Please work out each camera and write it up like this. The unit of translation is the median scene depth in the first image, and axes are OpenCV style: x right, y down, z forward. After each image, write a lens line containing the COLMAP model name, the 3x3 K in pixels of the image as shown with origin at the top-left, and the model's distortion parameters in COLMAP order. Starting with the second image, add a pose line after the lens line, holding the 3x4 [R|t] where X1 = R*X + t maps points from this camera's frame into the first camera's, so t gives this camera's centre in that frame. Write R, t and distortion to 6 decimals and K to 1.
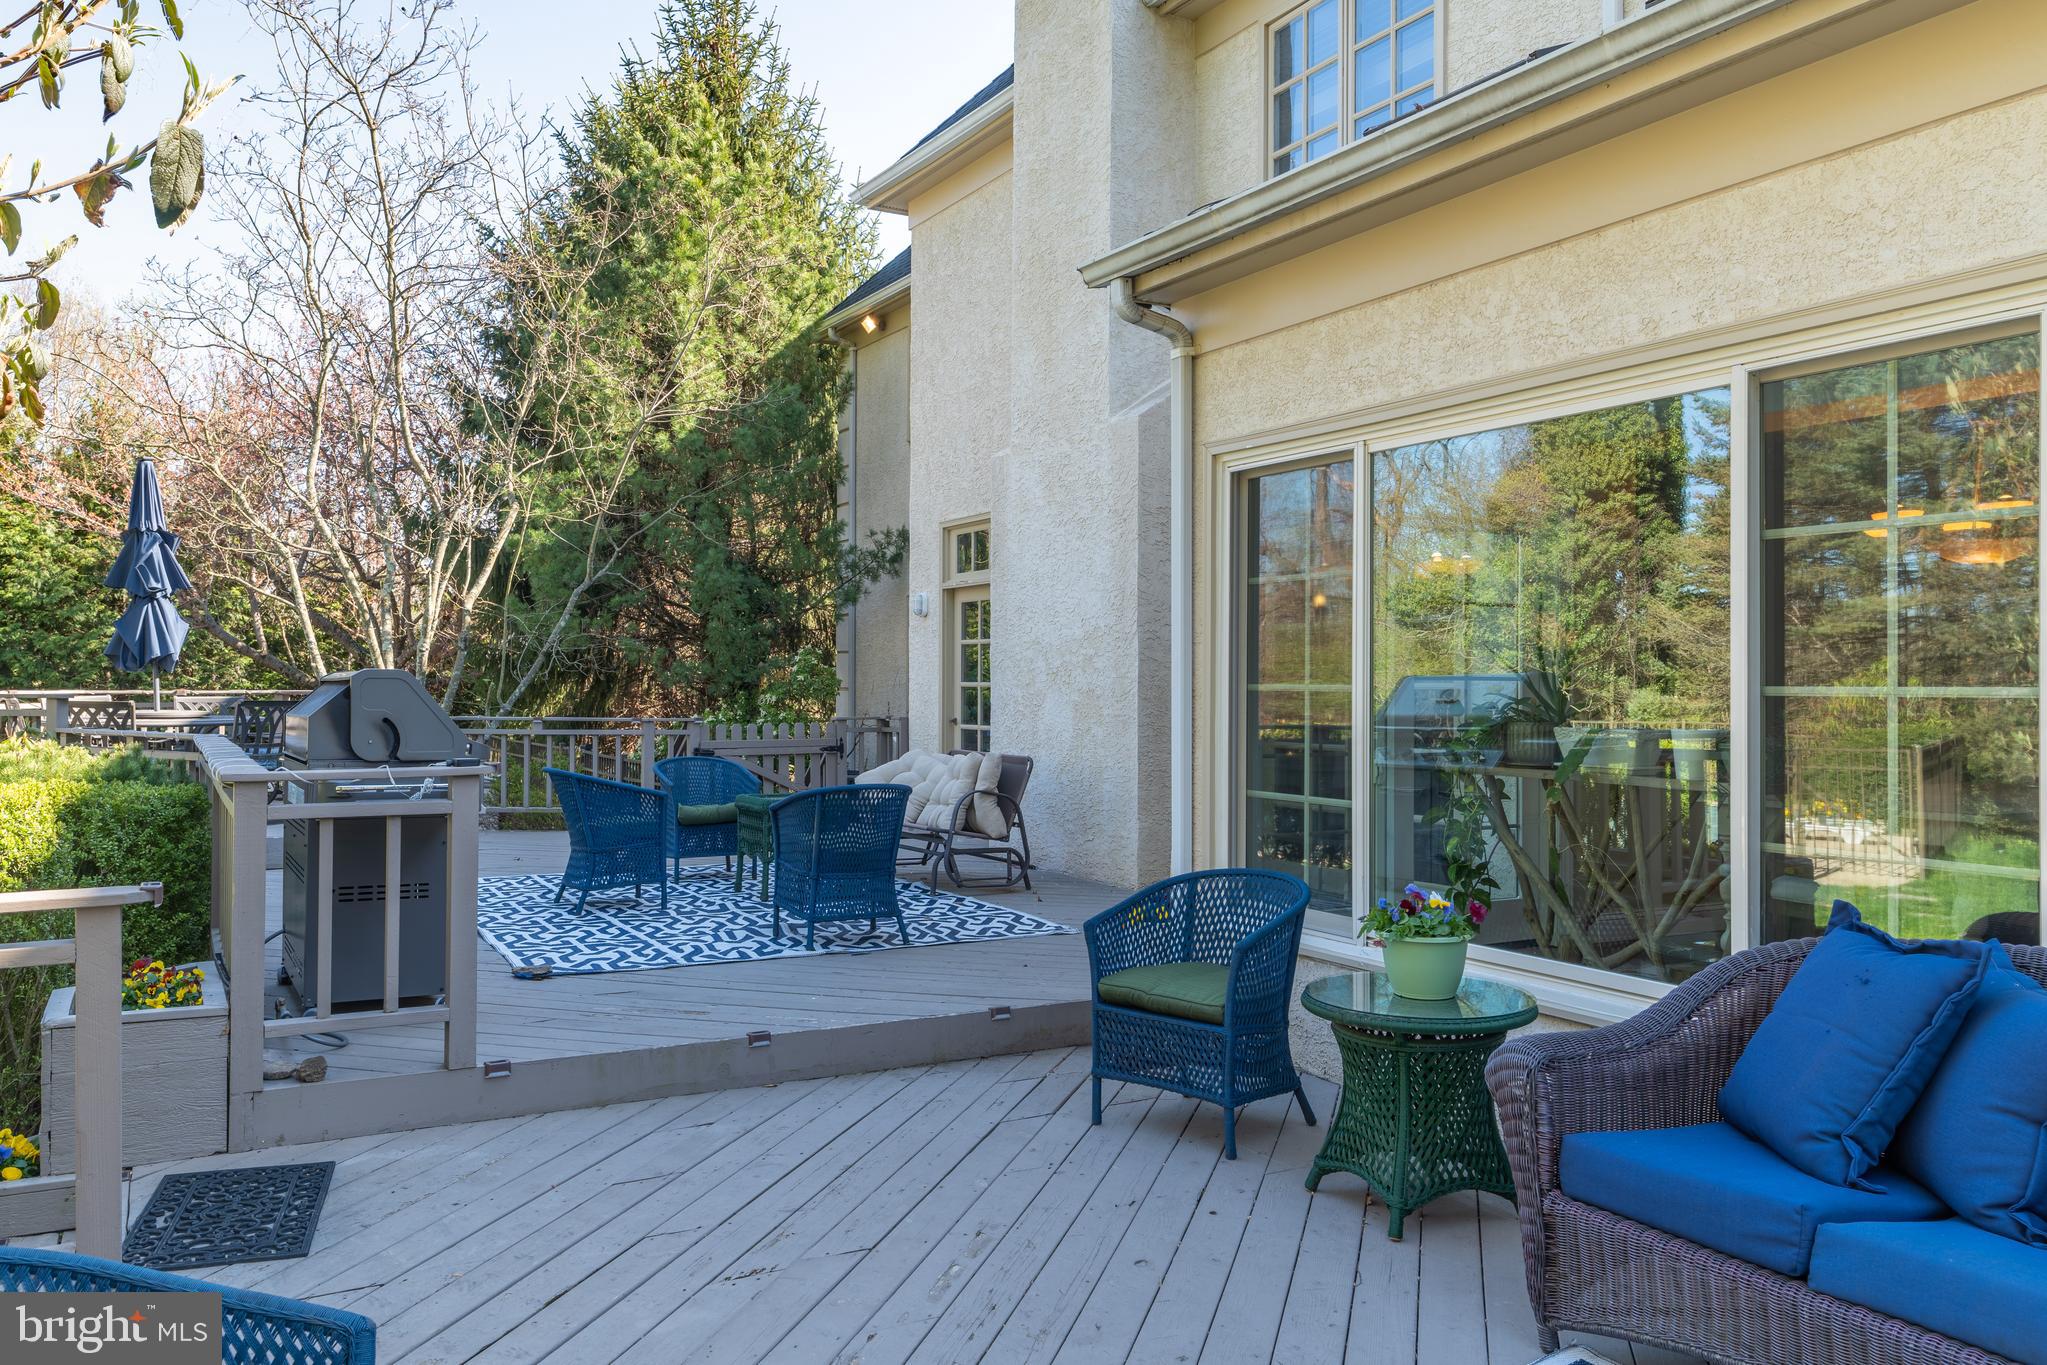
lens RADIAL K [[1523.9, 0, 1019.6], [0, 1523.9, 700.2], [0, 0, 1]] dist [0.002824, -0.004173]
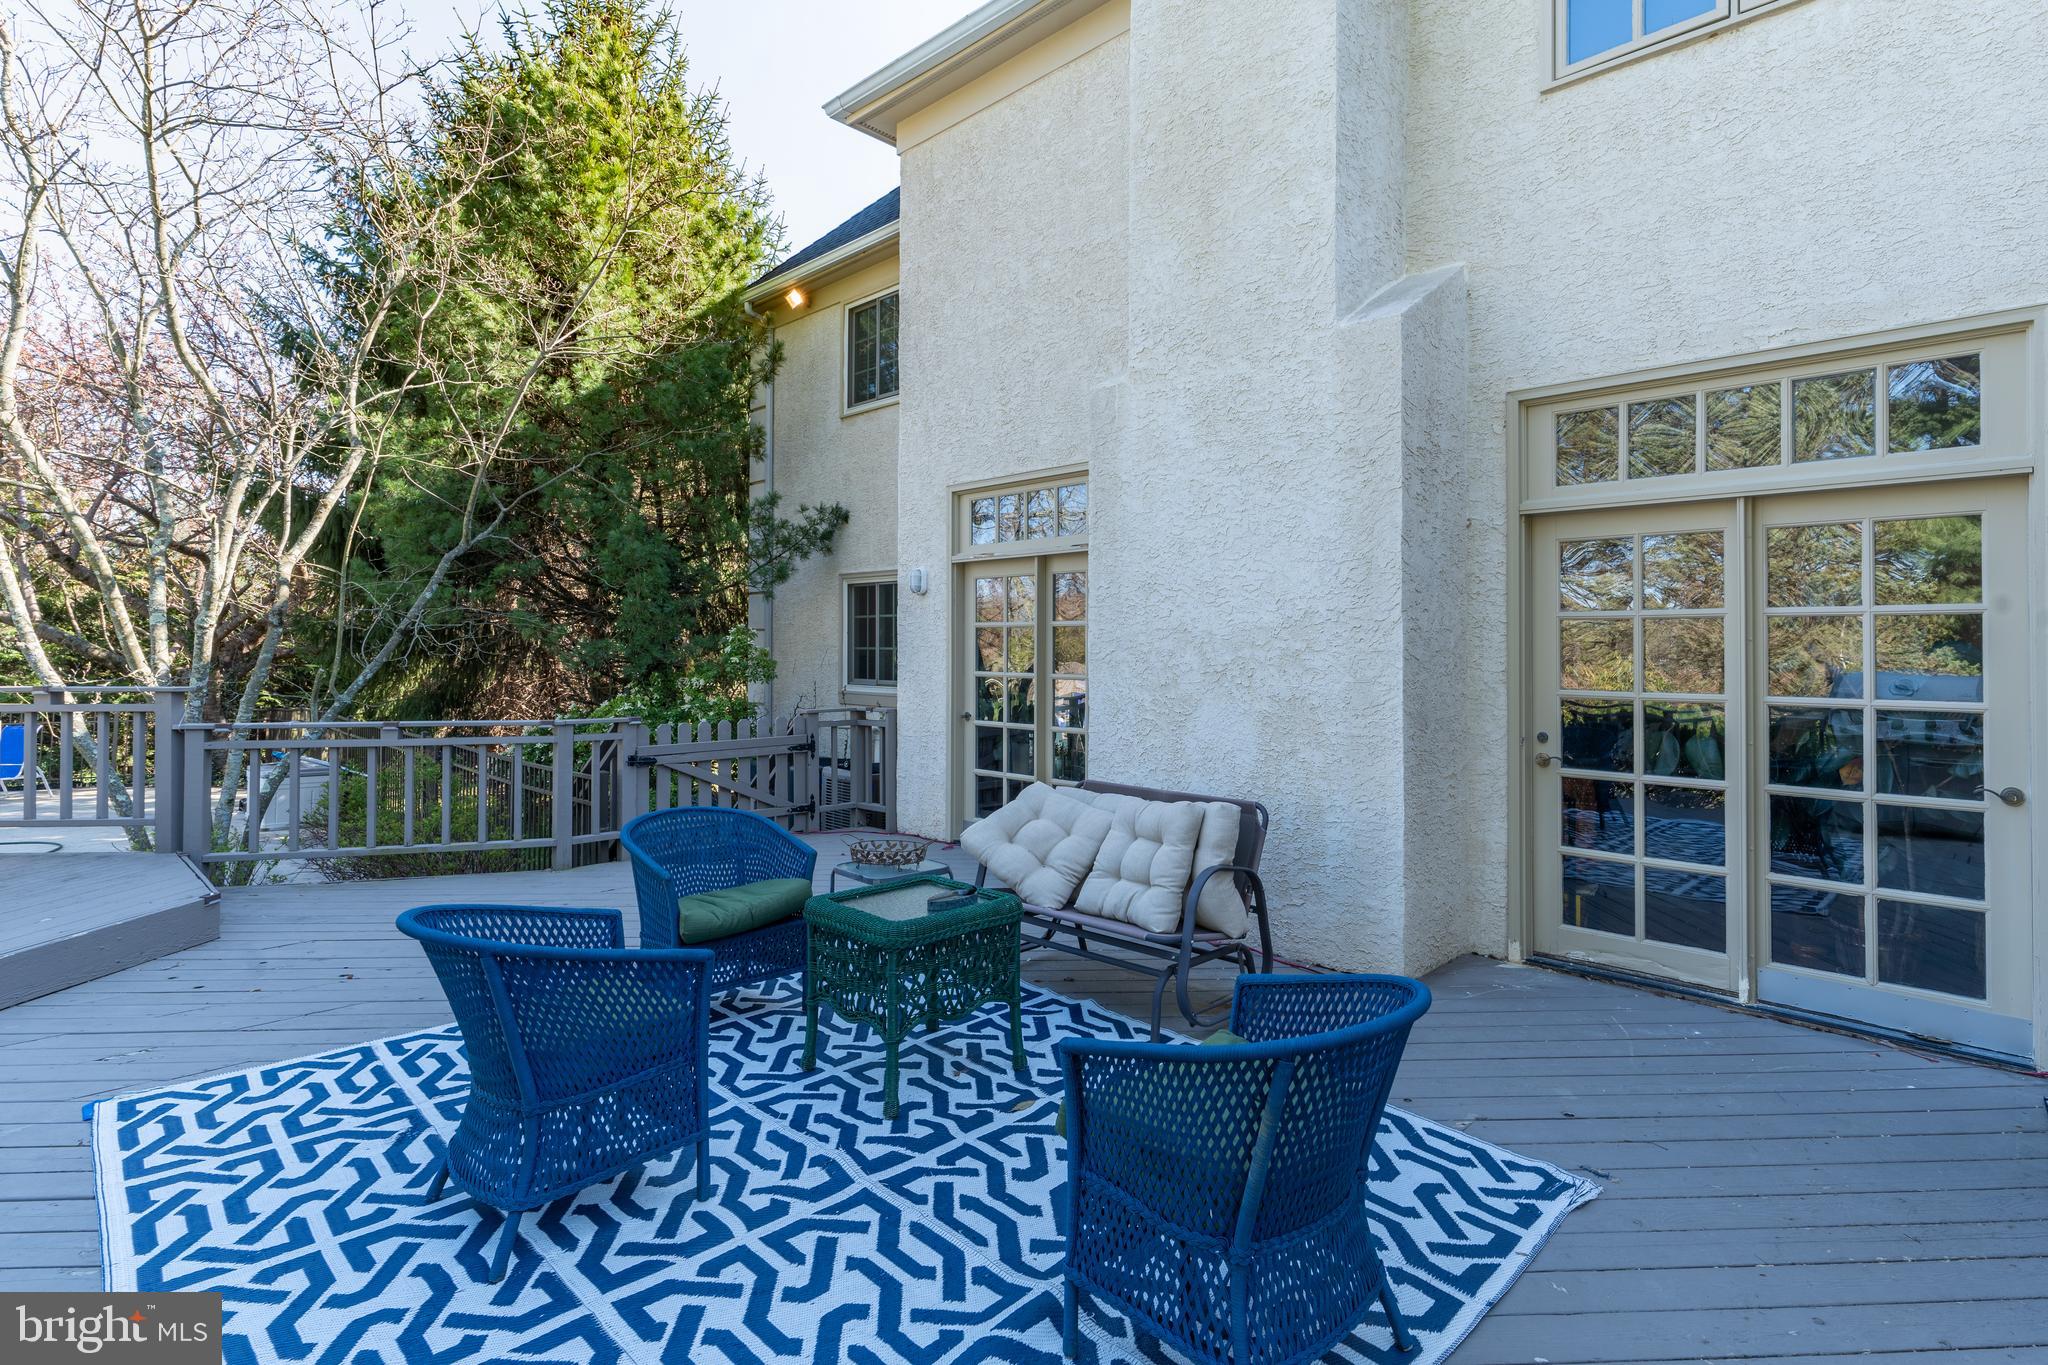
lens RADIAL K [[839.9, 0, 1031.6], [0, 839.9, 644.7], [0, 0, 1]] dist [-0.002785, -0.000145]
pose [[0.942326, 0.000976, 0.334696, -0.141853], [0.000660, 0.999988, -0.004774, -0.020702], [-0.334697, 0.004720, 0.942314, 0.456471]]
